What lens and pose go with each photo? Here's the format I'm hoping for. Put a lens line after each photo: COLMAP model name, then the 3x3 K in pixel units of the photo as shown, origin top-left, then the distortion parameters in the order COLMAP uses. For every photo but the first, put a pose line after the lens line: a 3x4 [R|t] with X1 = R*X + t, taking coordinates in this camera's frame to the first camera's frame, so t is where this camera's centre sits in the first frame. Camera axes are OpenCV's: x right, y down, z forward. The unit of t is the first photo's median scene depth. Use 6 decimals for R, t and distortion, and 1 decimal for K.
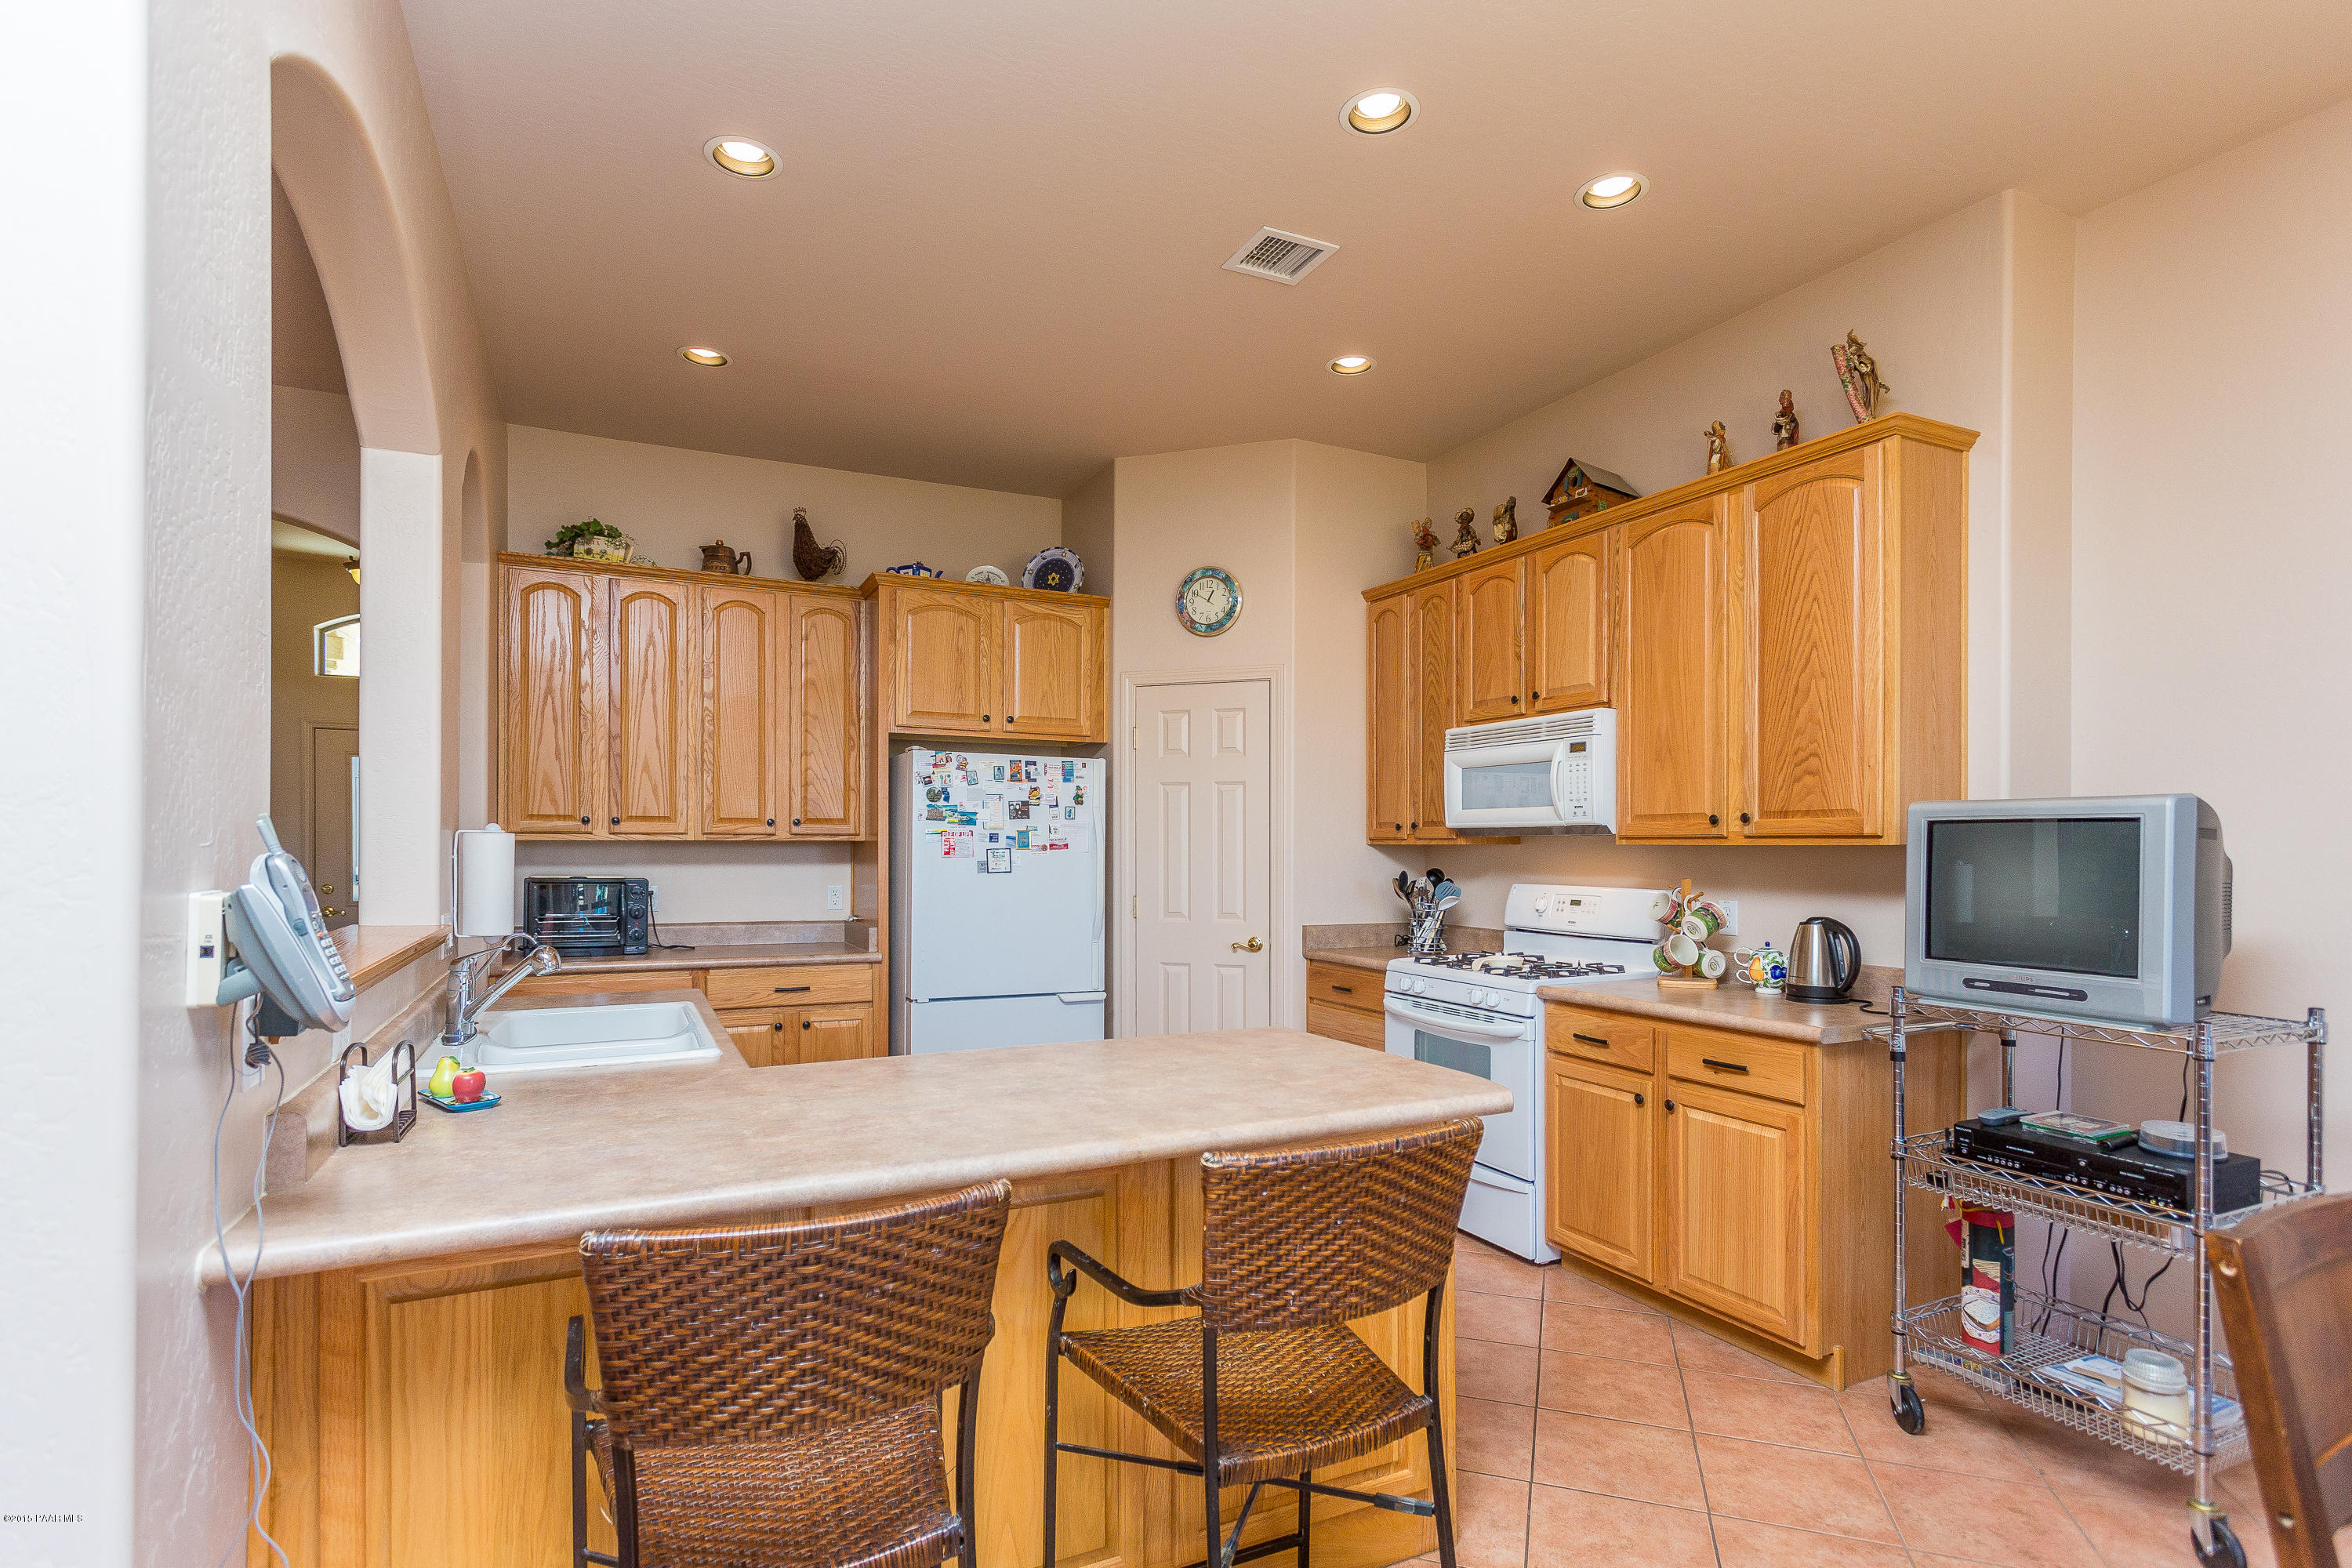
lens RADIAL K [[1134.7, 0, 1177.8], [0, 1134.7, 848.7], [0, 0, 1]] dist [0.001625, 0.000264]
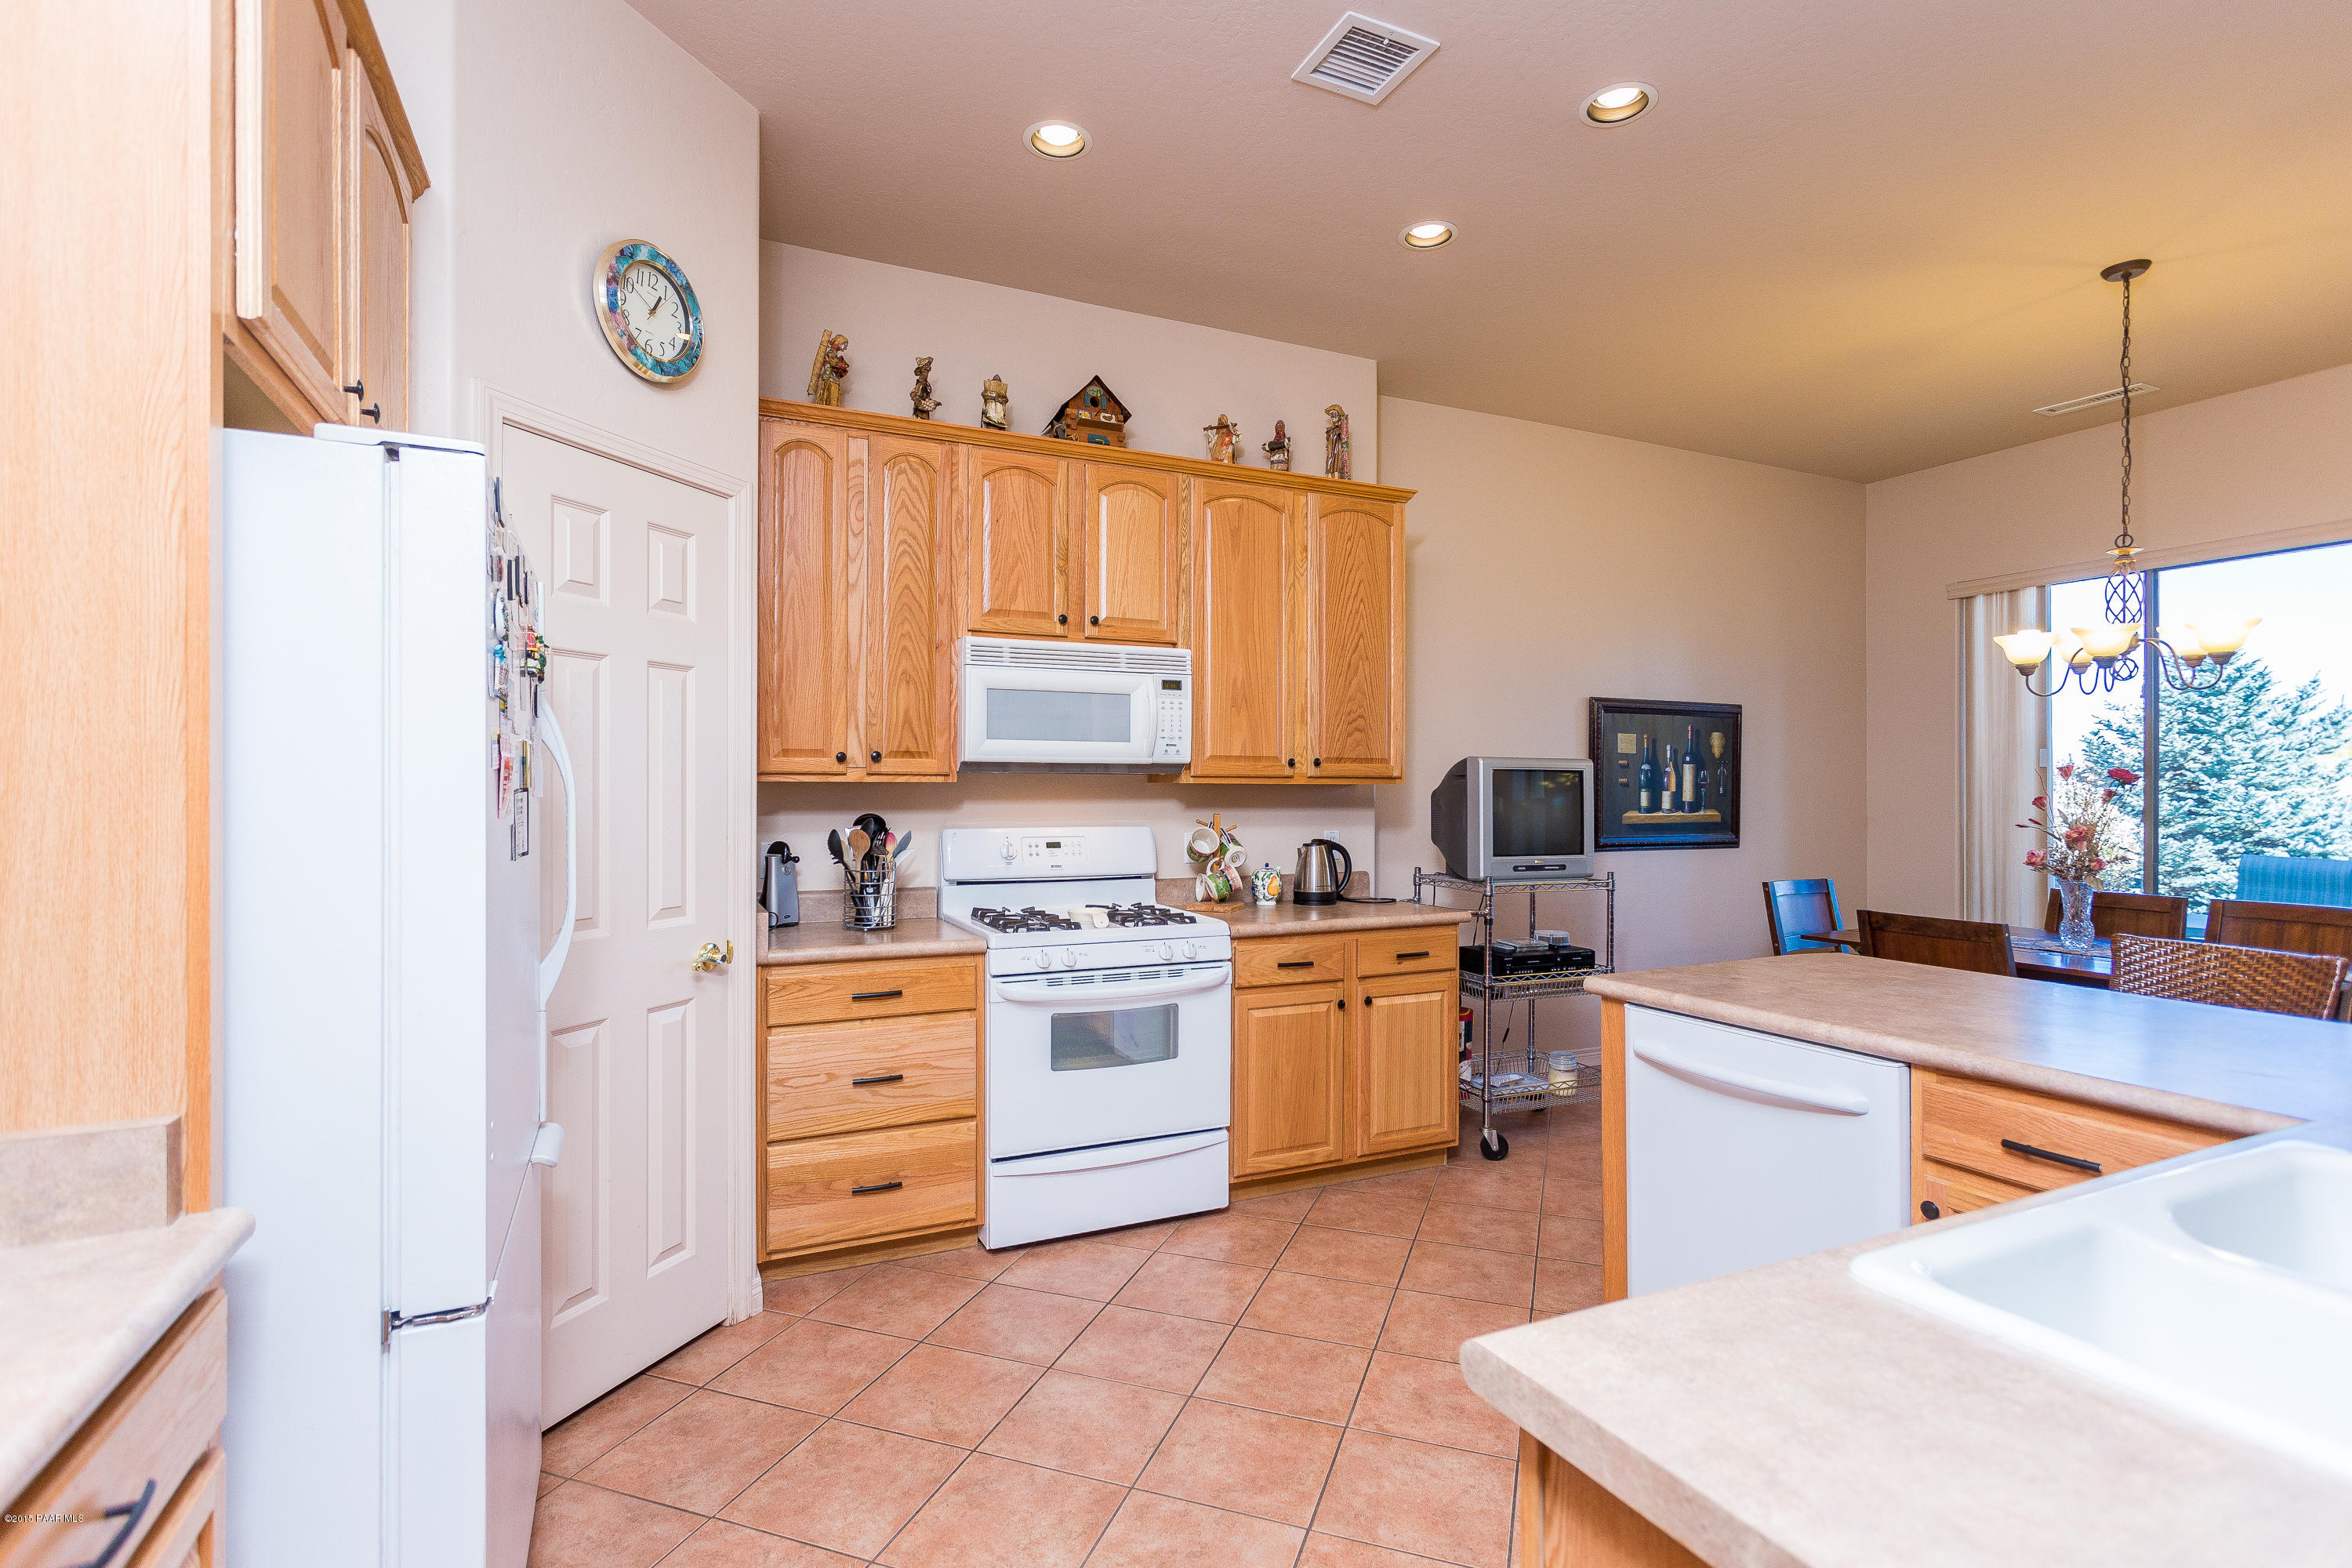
lens RADIAL K [[1120.0, 0, 1169.8], [0, 1120.0, 780.8], [0, 0, 1]] dist [0.002365, 0.001079]
pose [[0.023701, 0.002921, 0.999715, -0.715694], [0.000039, 0.999996, -0.002922, -0.003071], [-0.999719, 0.000108, 0.023701, 1.114095]]
